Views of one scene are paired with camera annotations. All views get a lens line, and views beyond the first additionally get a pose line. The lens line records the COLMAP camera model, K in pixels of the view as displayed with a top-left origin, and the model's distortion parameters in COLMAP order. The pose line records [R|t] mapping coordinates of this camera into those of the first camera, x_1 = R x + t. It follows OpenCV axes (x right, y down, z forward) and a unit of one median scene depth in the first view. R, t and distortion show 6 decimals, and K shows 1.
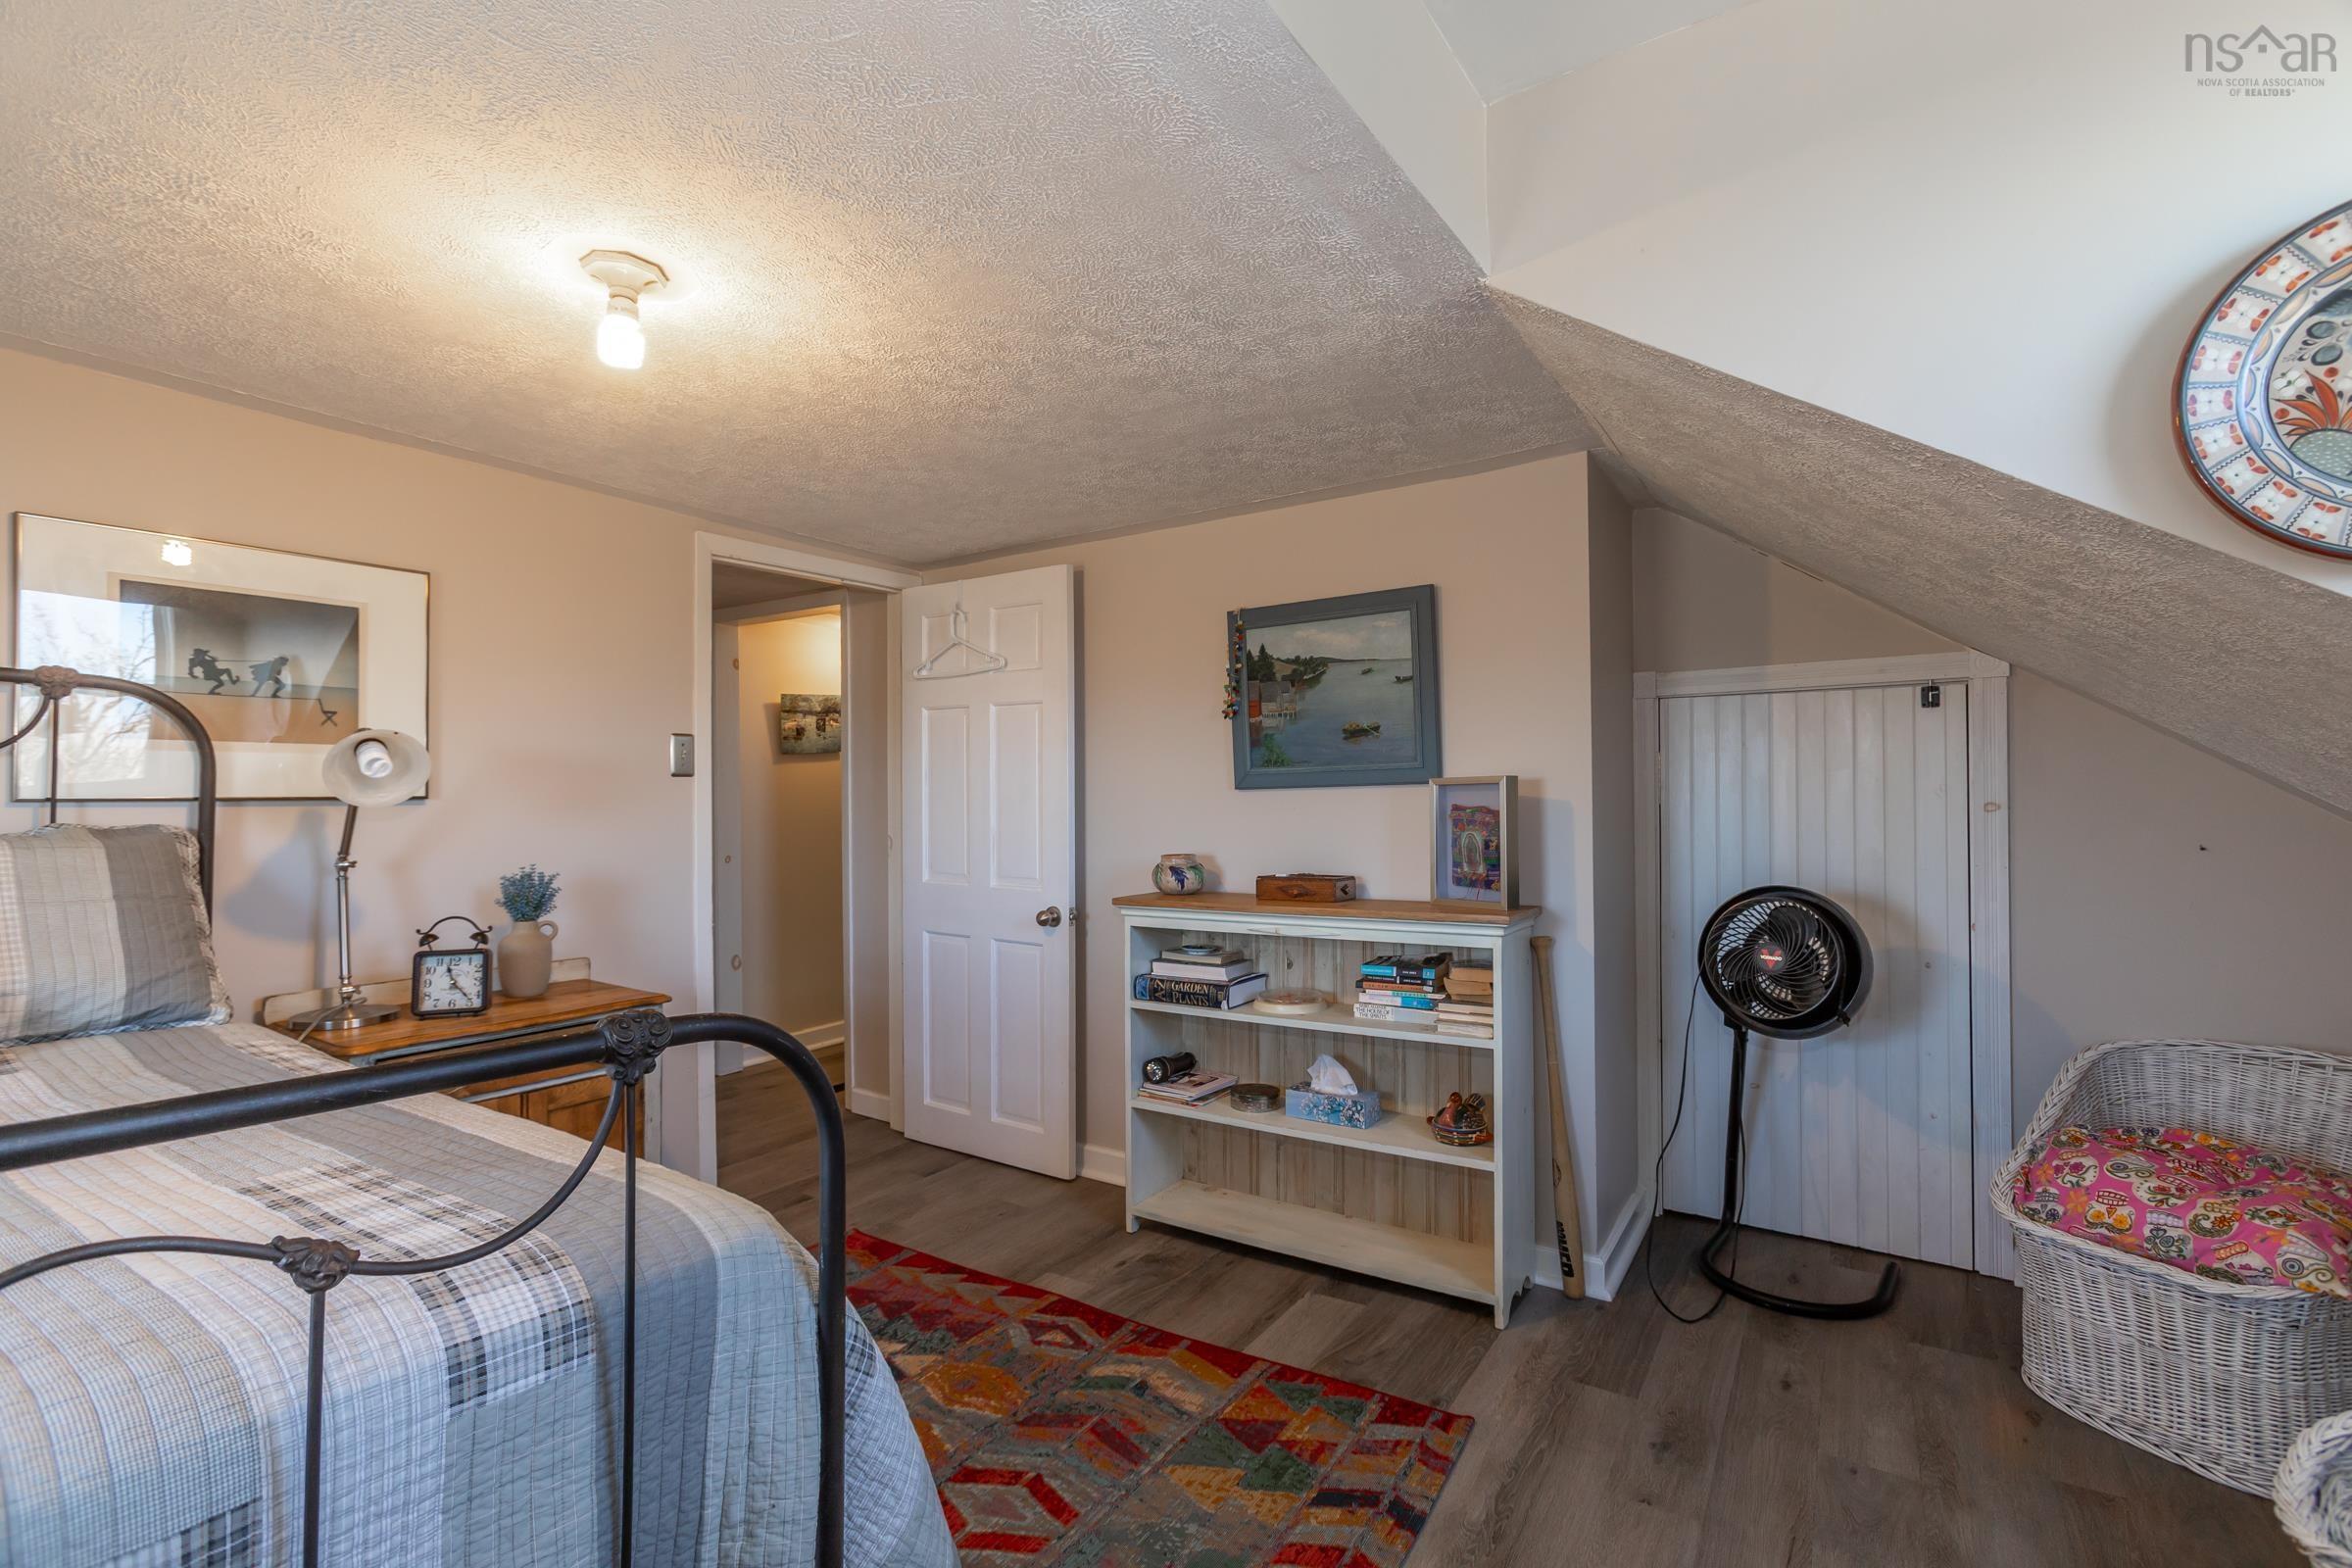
lens RADIAL K [[1043.3, 0, 1186.7], [0, 1043.3, 792.2], [0, 0, 1]] dist [-0.011667, 0.006477]
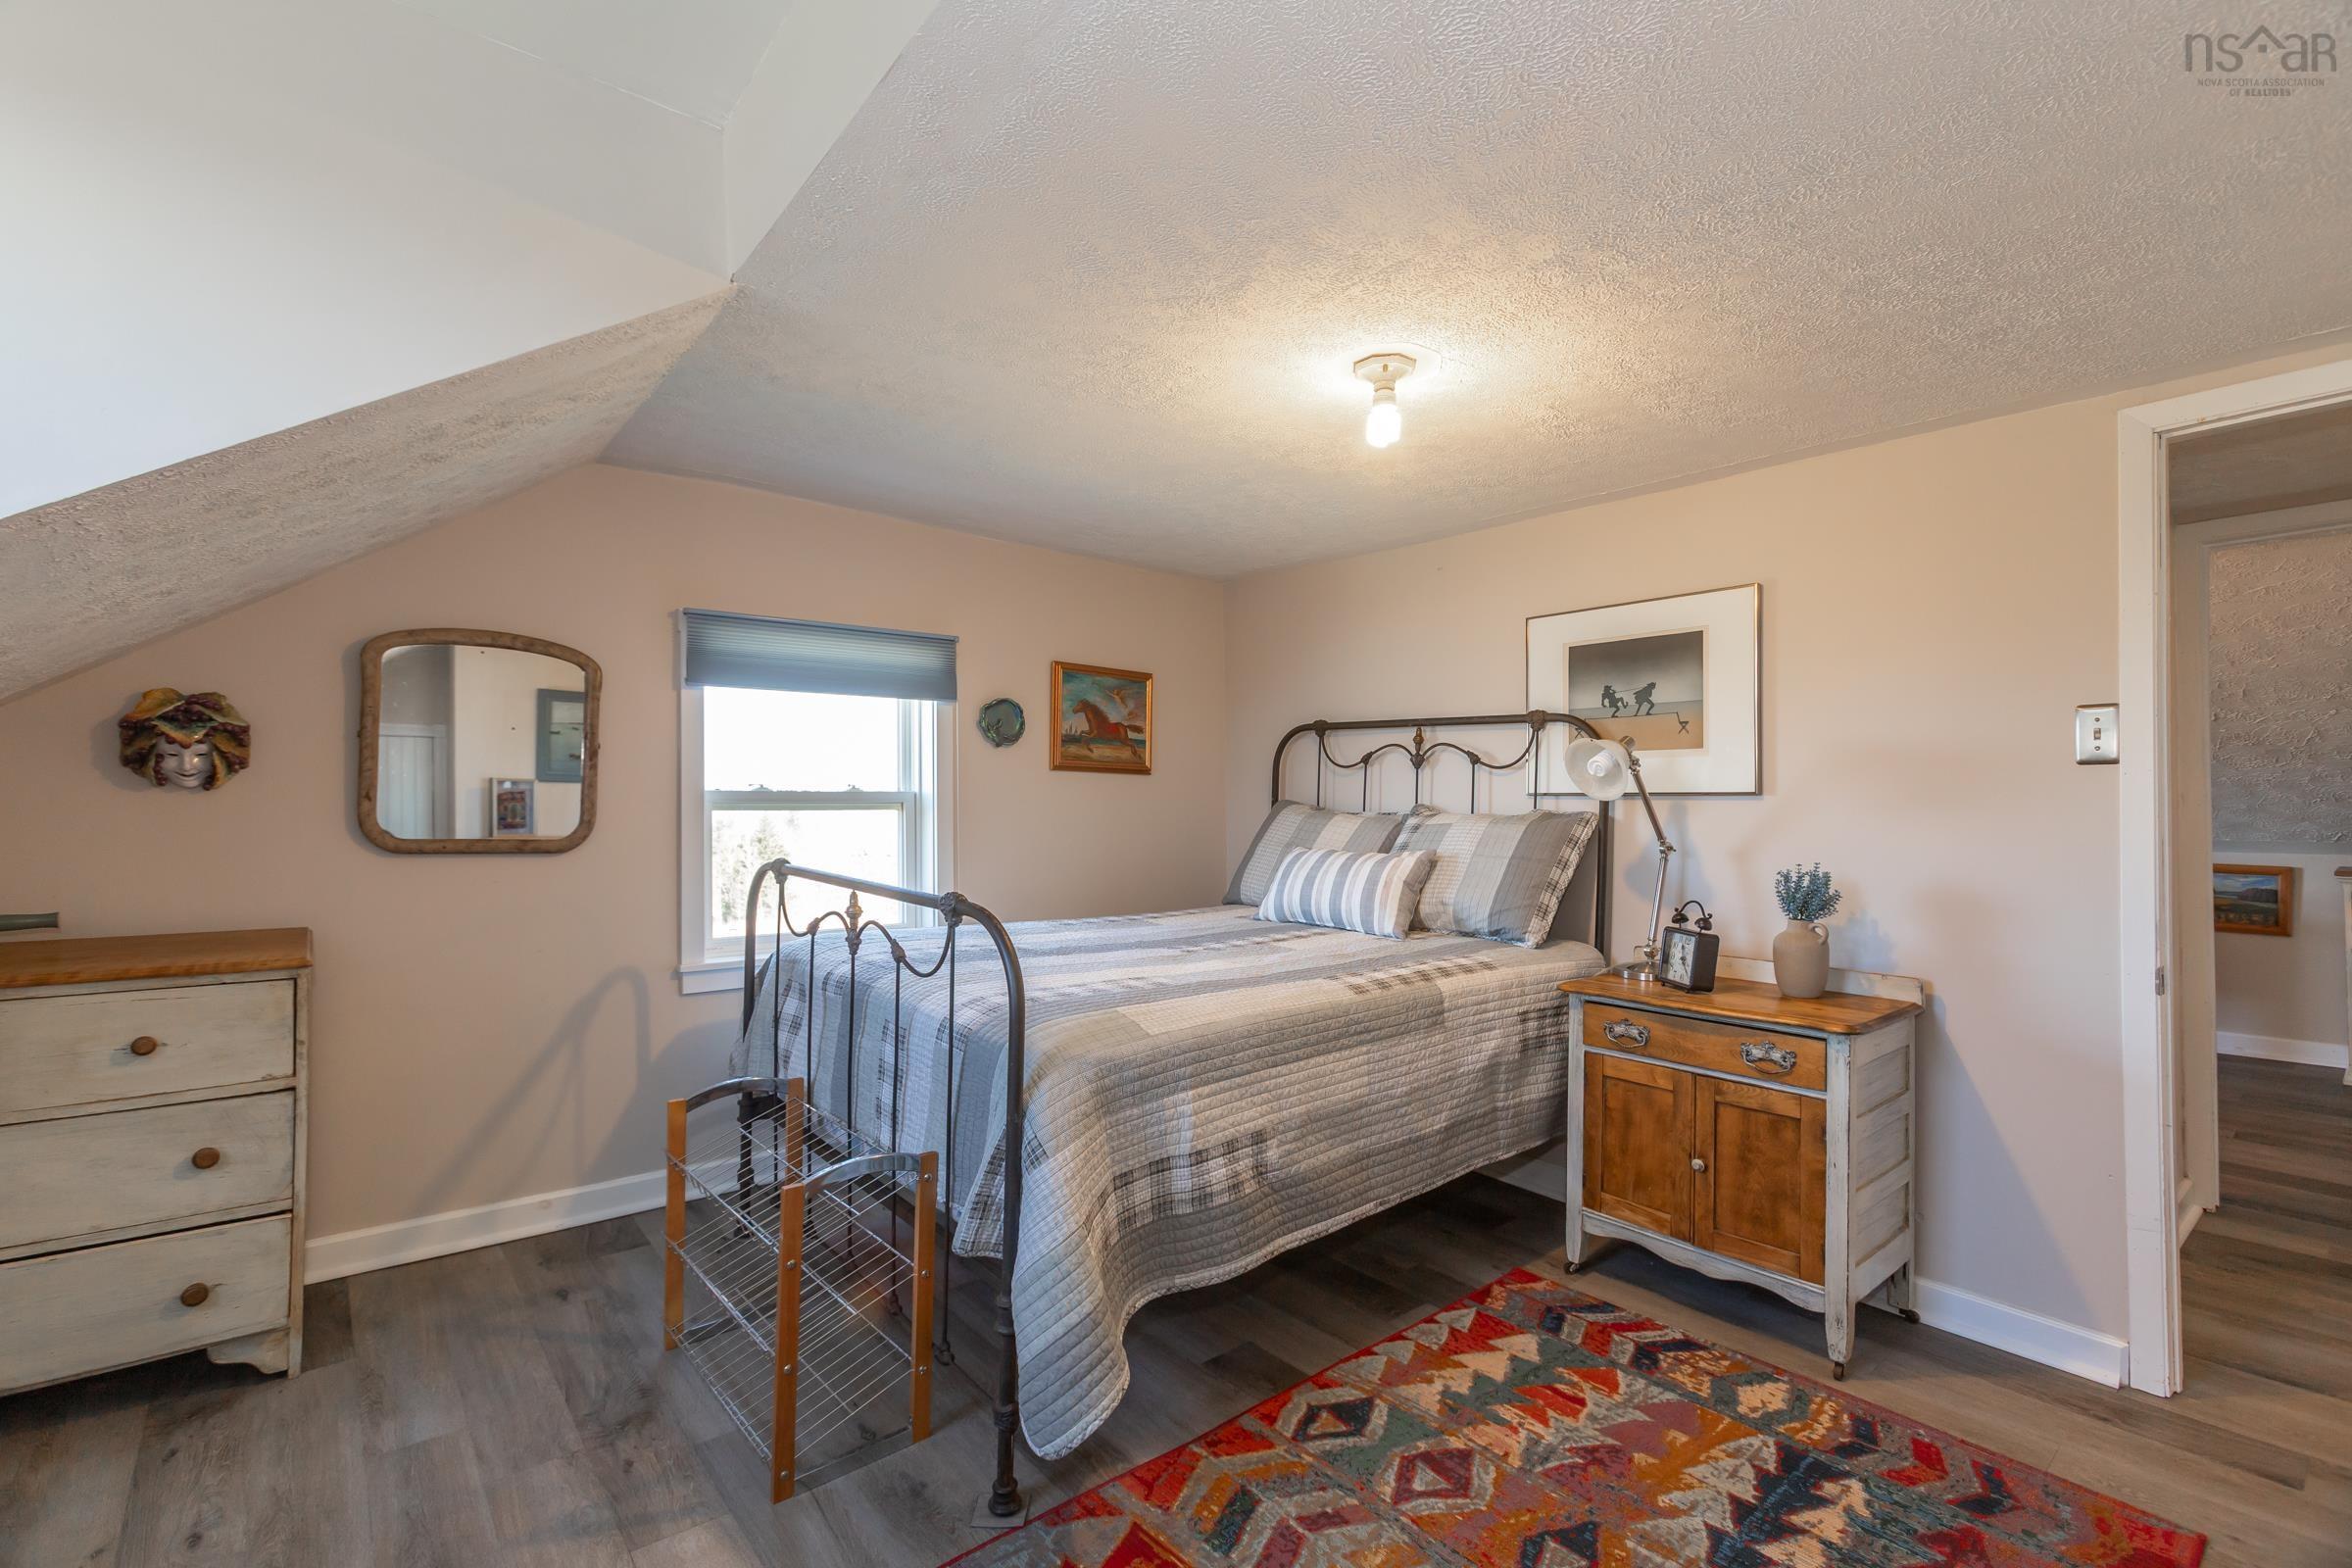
lens RADIAL K [[1043.3, 0, 1166.7], [0, 1043.3, 793.2], [0, 0, 1]] dist [-0.011667, 0.006477]
pose [[-0.306118, -0.004505, -0.951983, 0.615842], [-0.001600, 0.999990, -0.004218, 0.013778], [0.951992, 0.000232, -0.306122, 0.957950]]
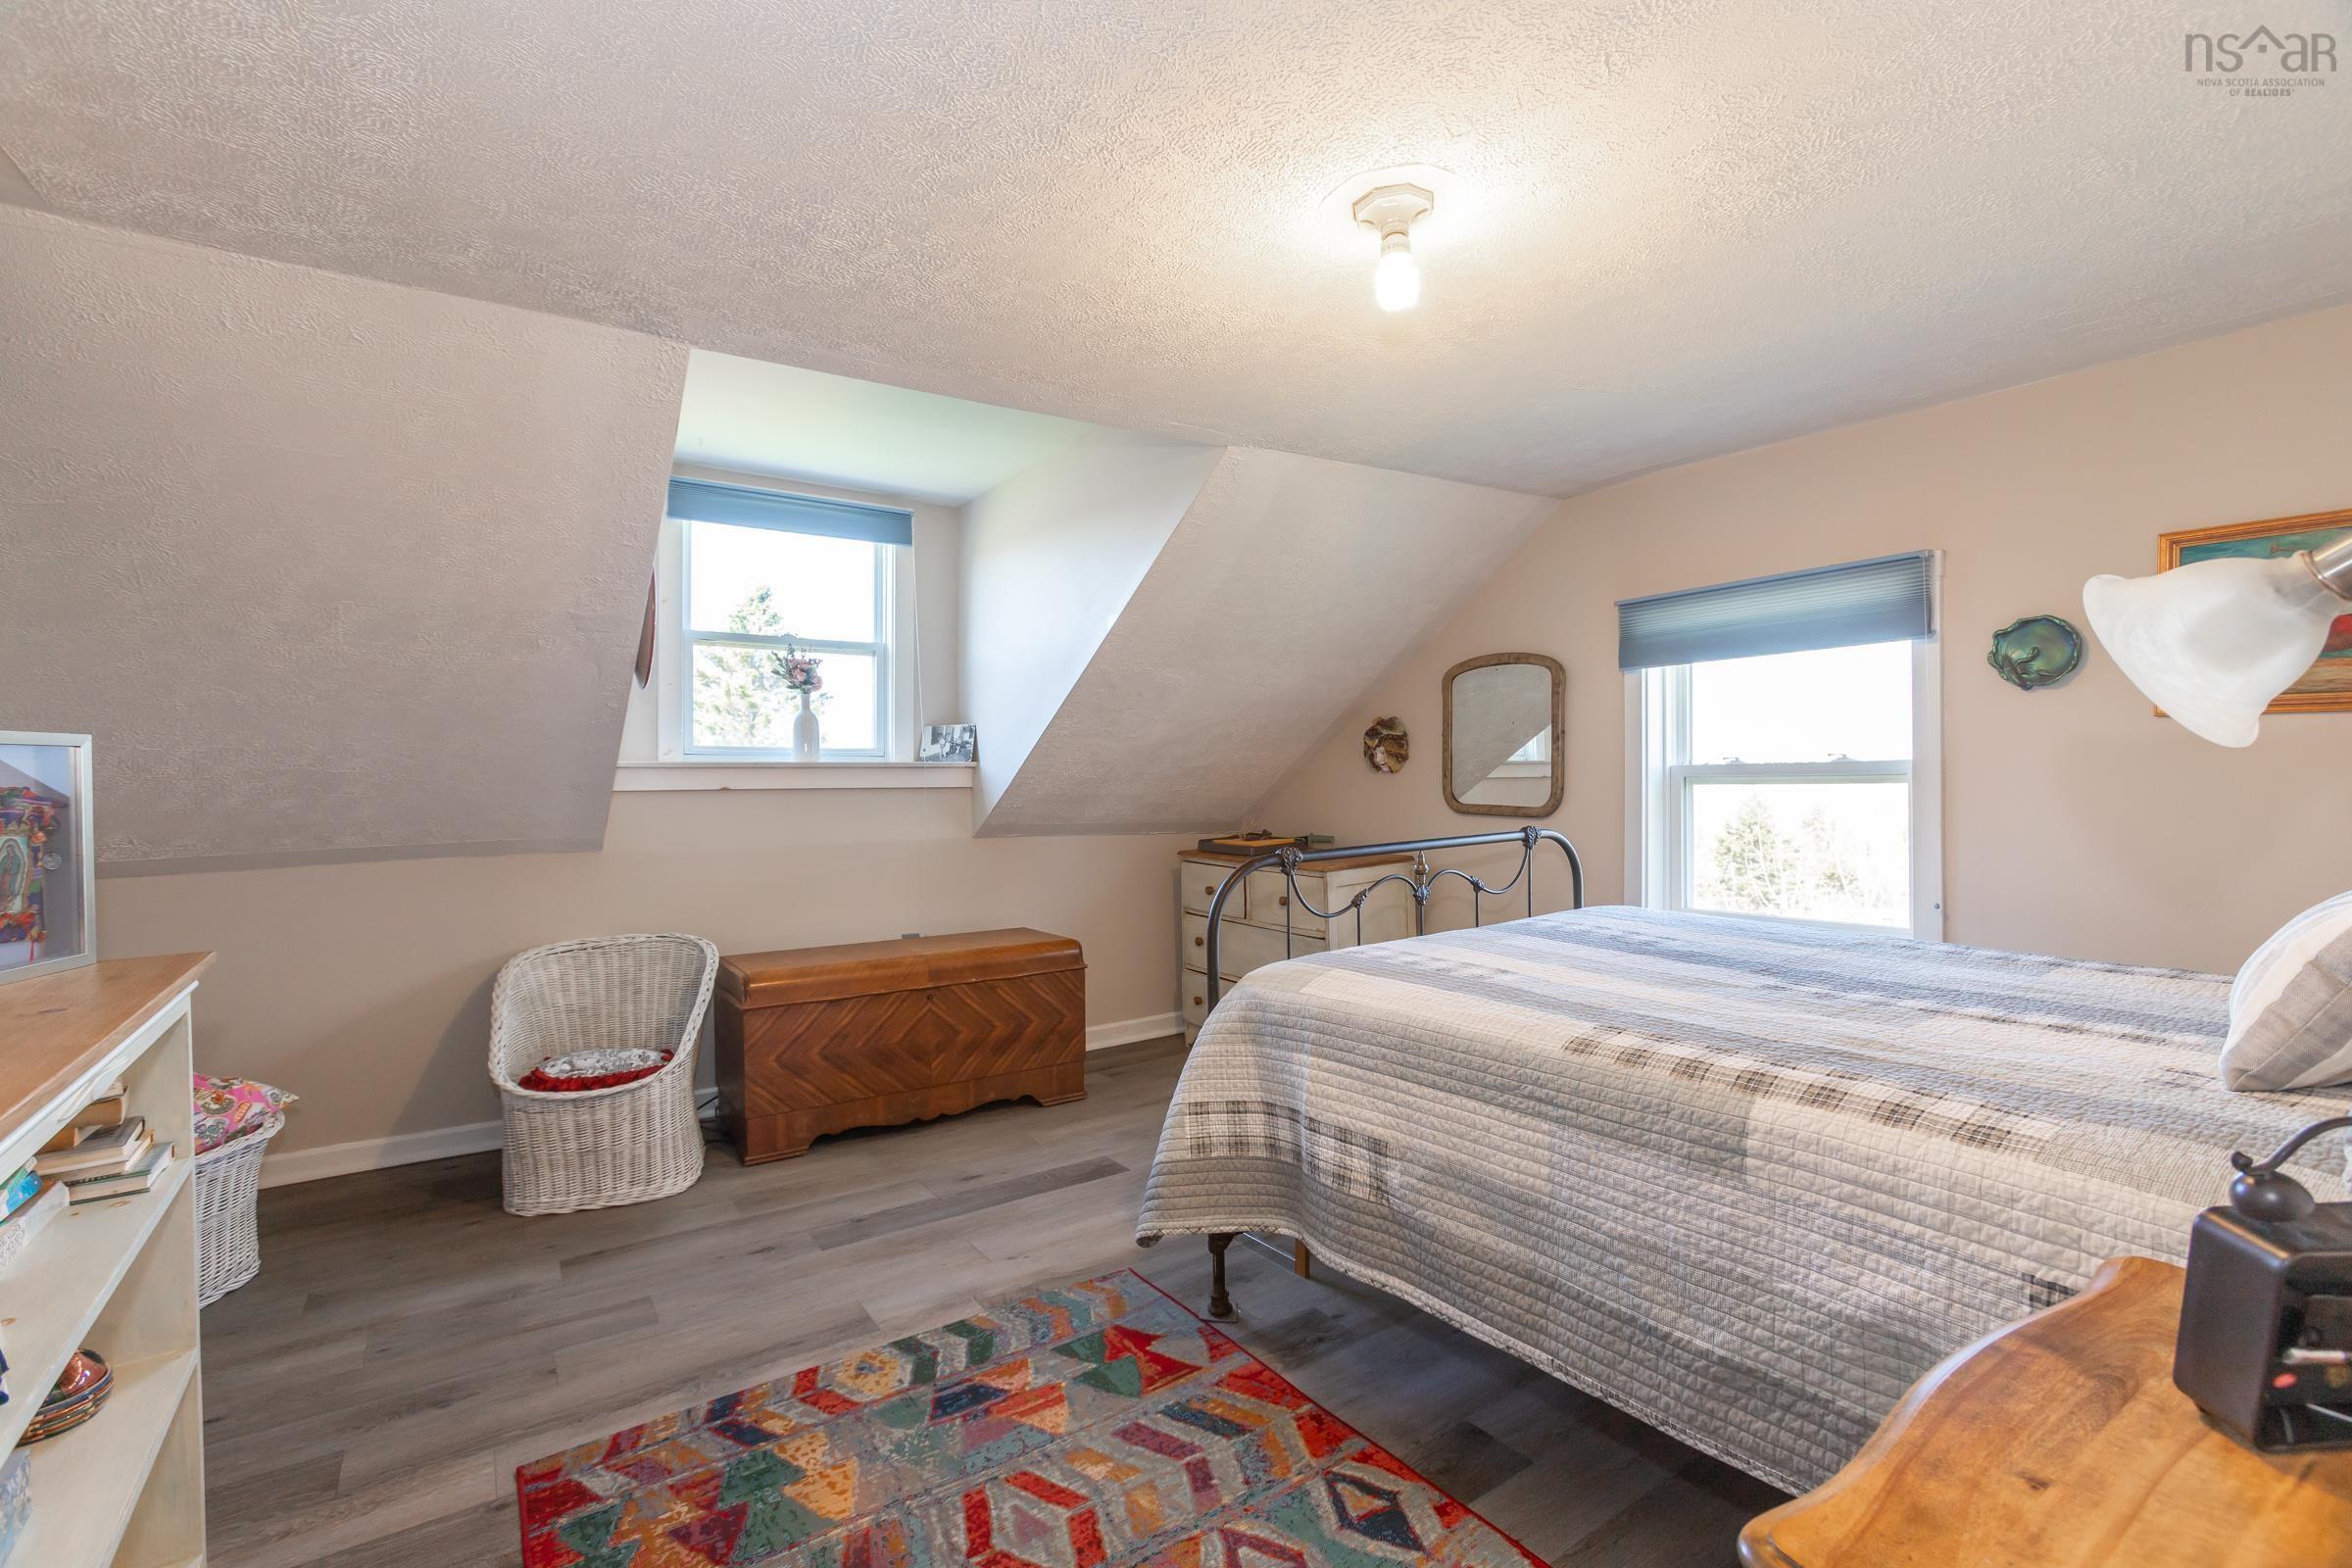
lens RADIAL K [[1043.3, 0, 1174.0], [0, 1043.3, 776.5], [0, 0, 1]] dist [-0.011667, 0.006477]
pose [[-0.920008, 0.015297, 0.391600, -0.617022], [0.012012, 0.999869, -0.010839, 0.030704], [-0.391715, -0.005268, -0.920072, 1.660622]]
